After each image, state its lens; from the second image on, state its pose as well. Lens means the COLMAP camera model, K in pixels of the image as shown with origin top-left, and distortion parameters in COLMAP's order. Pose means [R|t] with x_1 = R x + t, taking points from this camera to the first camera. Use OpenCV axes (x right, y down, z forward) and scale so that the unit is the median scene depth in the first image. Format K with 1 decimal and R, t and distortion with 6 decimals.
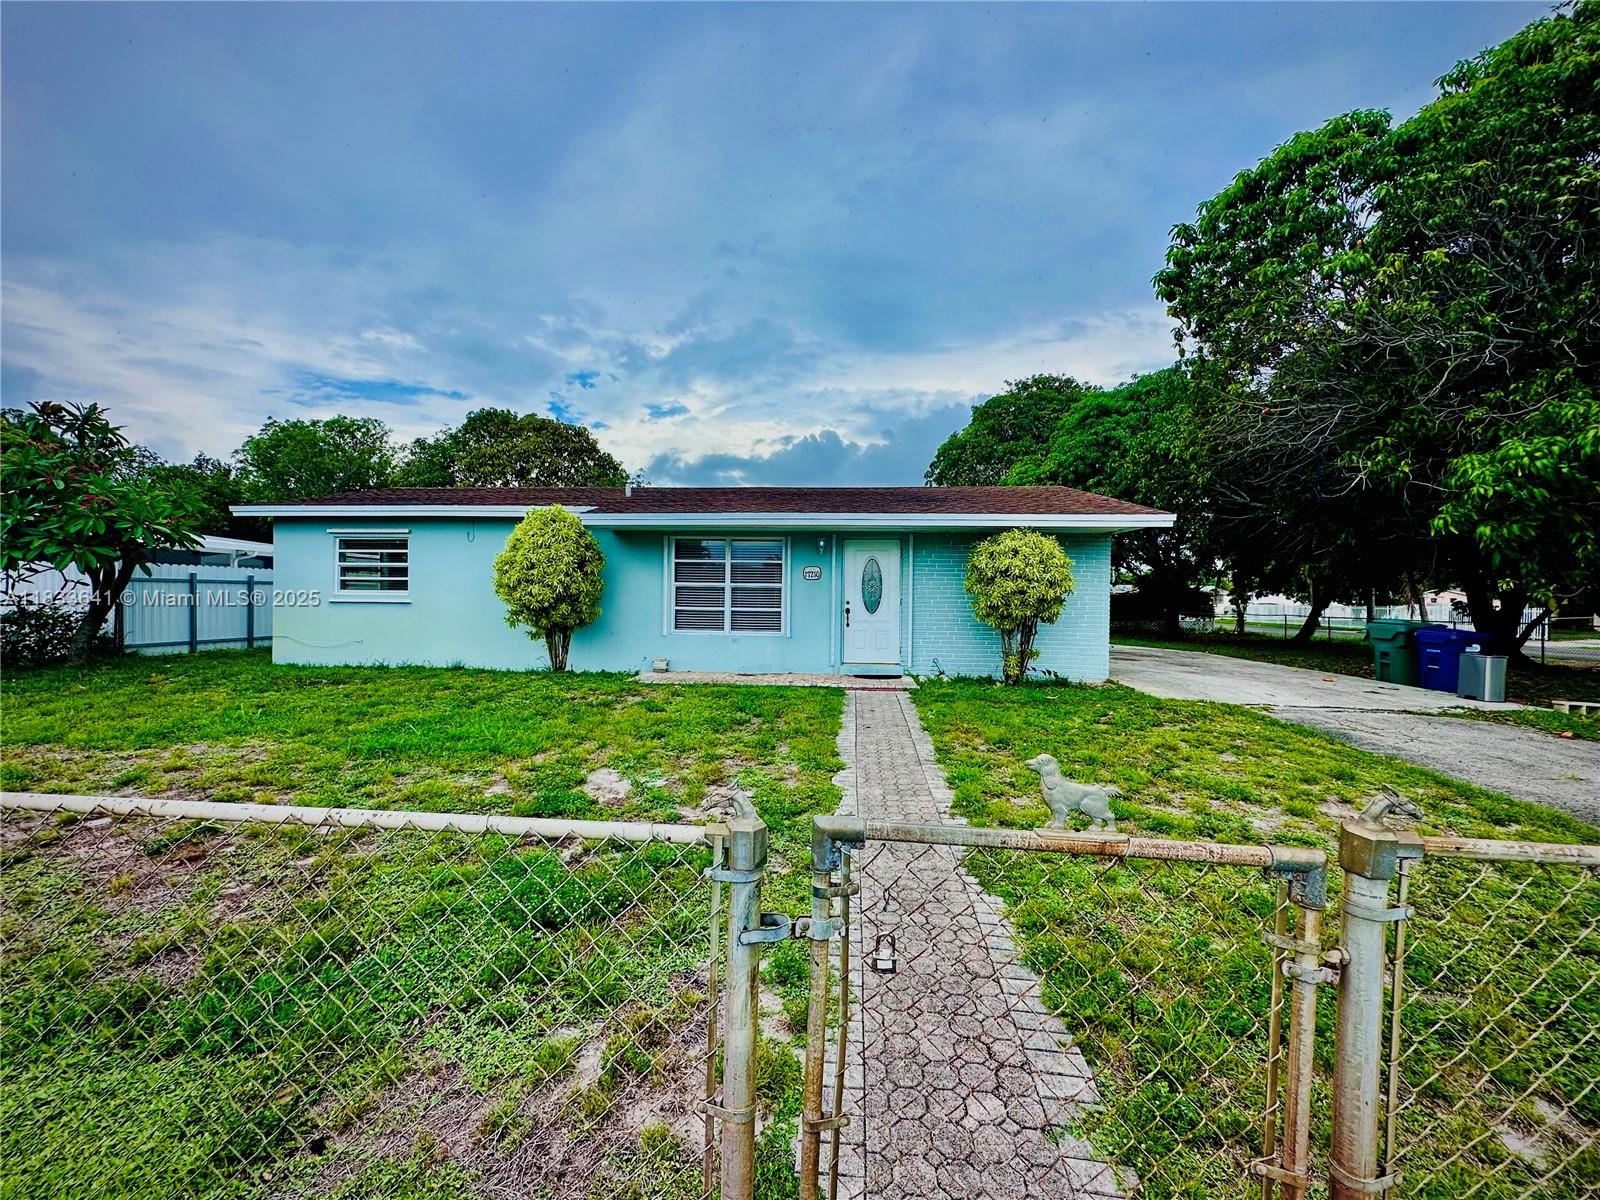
lens RADIAL K [[642.8, 0, 805.7], [0, 642.8, 599.5], [0, 0, 1]] dist [-0.002524, 0.000530]
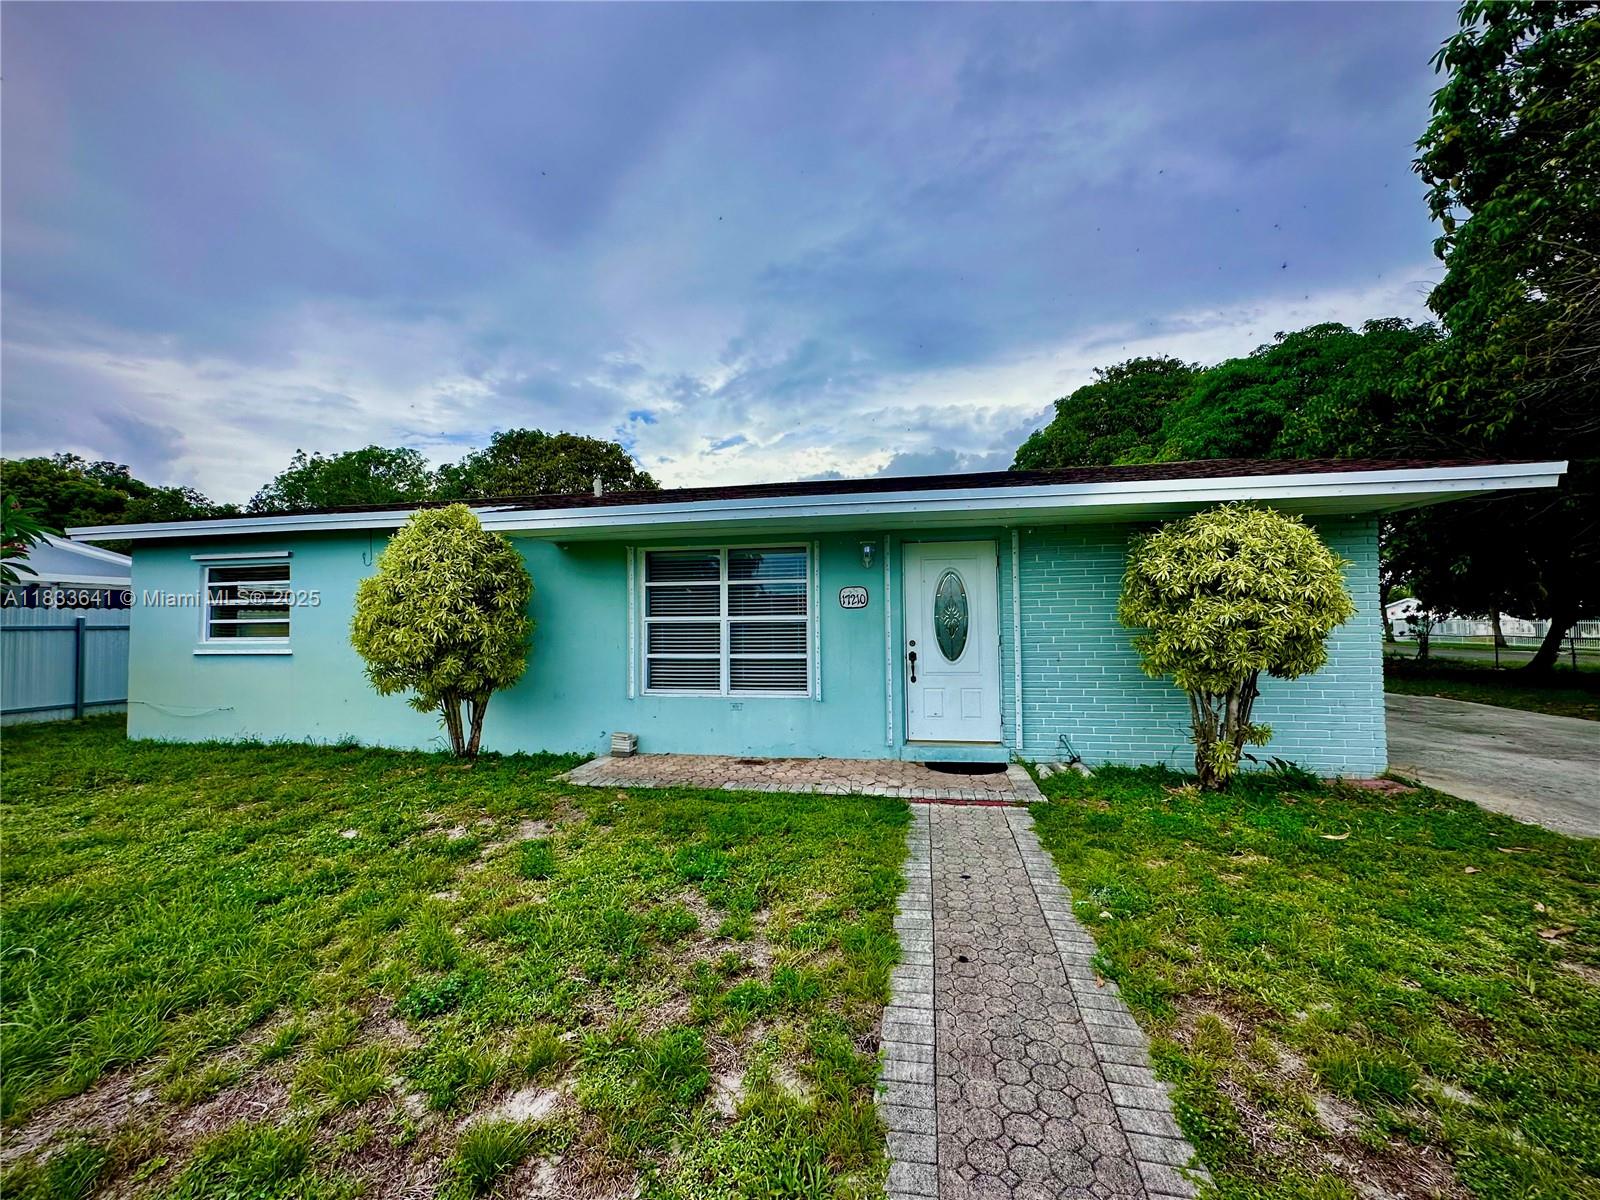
lens RADIAL K [[642.8, 0, 806.9], [0, 642.8, 602.0], [0, 0, 1]] dist [-0.002524, 0.000530]
pose [[0.995138, -0.025872, -0.095031, 0.012307], [0.022532, 0.999096, -0.036054, -0.007734], [0.095878, 0.033737, 0.994821, 0.192002]]
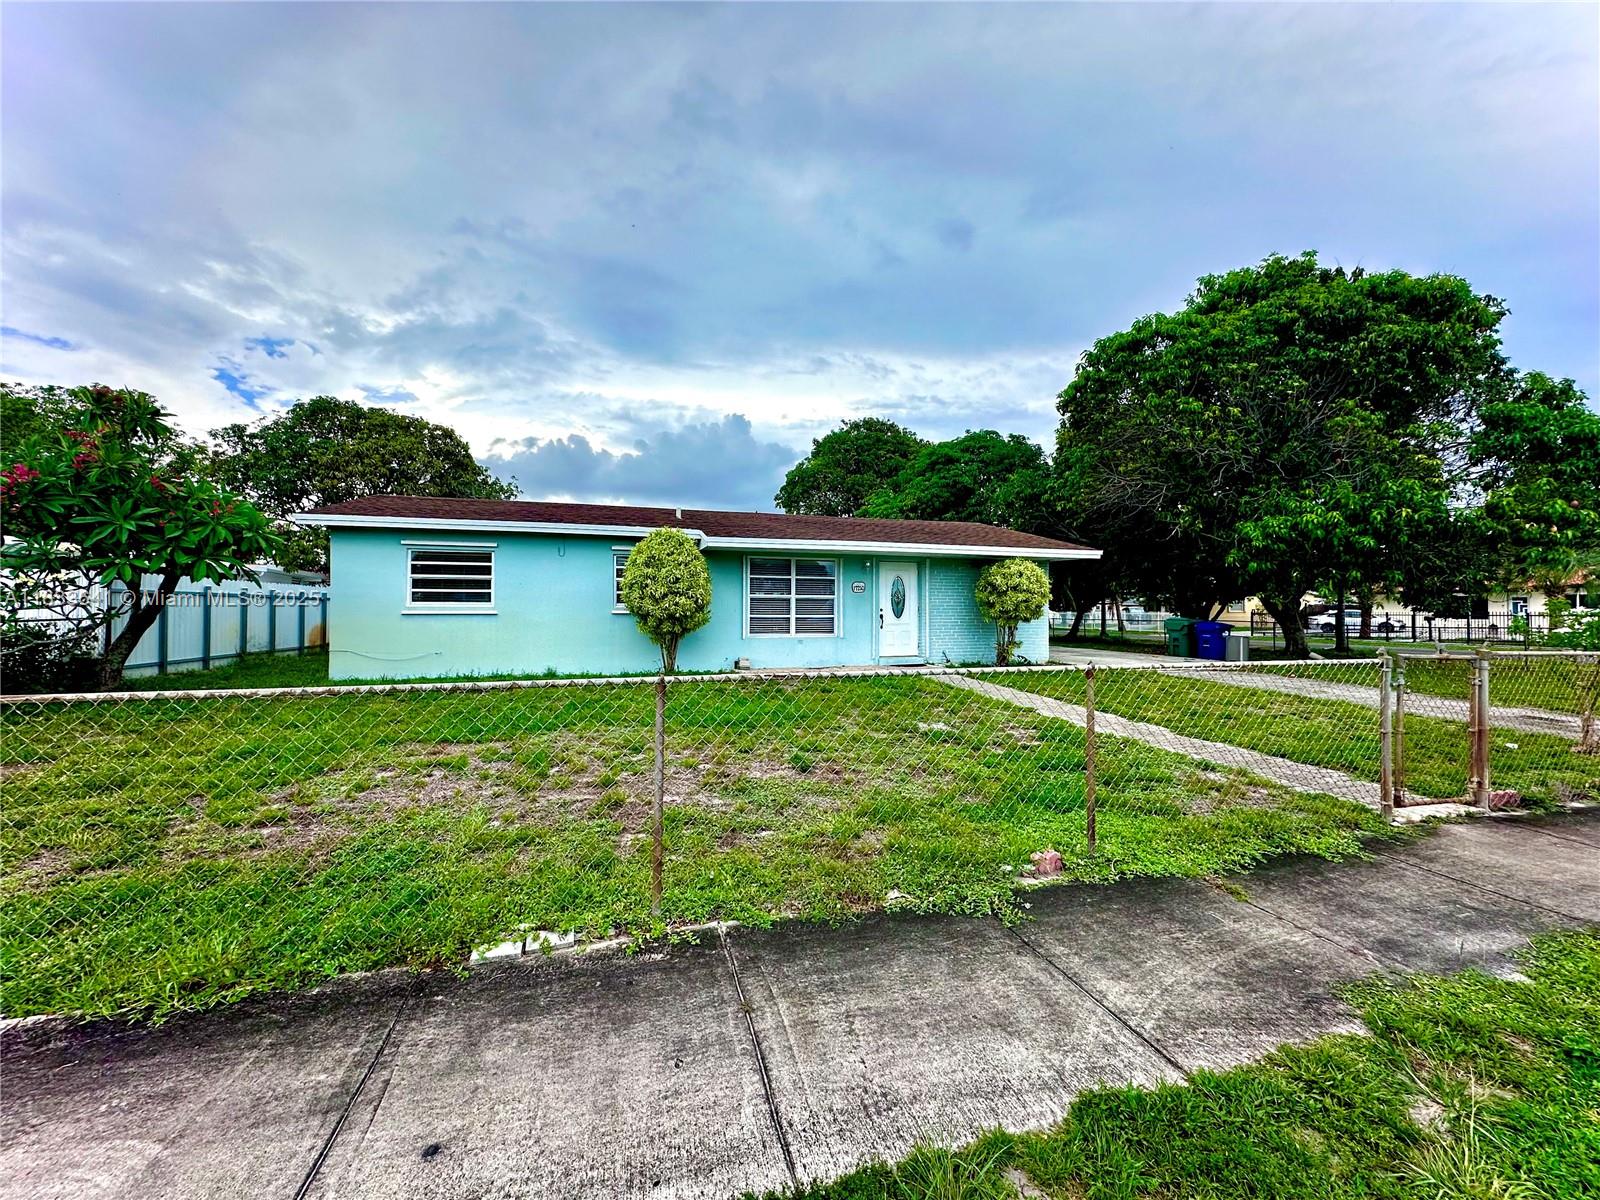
lens RADIAL K [[642.8, 0, 802.7], [0, 642.8, 597.4], [0, 0, 1]] dist [-0.002524, 0.000530]
pose [[0.929934, -0.001873, 0.367723, -0.292828], [0.009812, 0.999757, -0.019722, 0.001788], [-0.367597, 0.021948, 0.929726, -0.078018]]
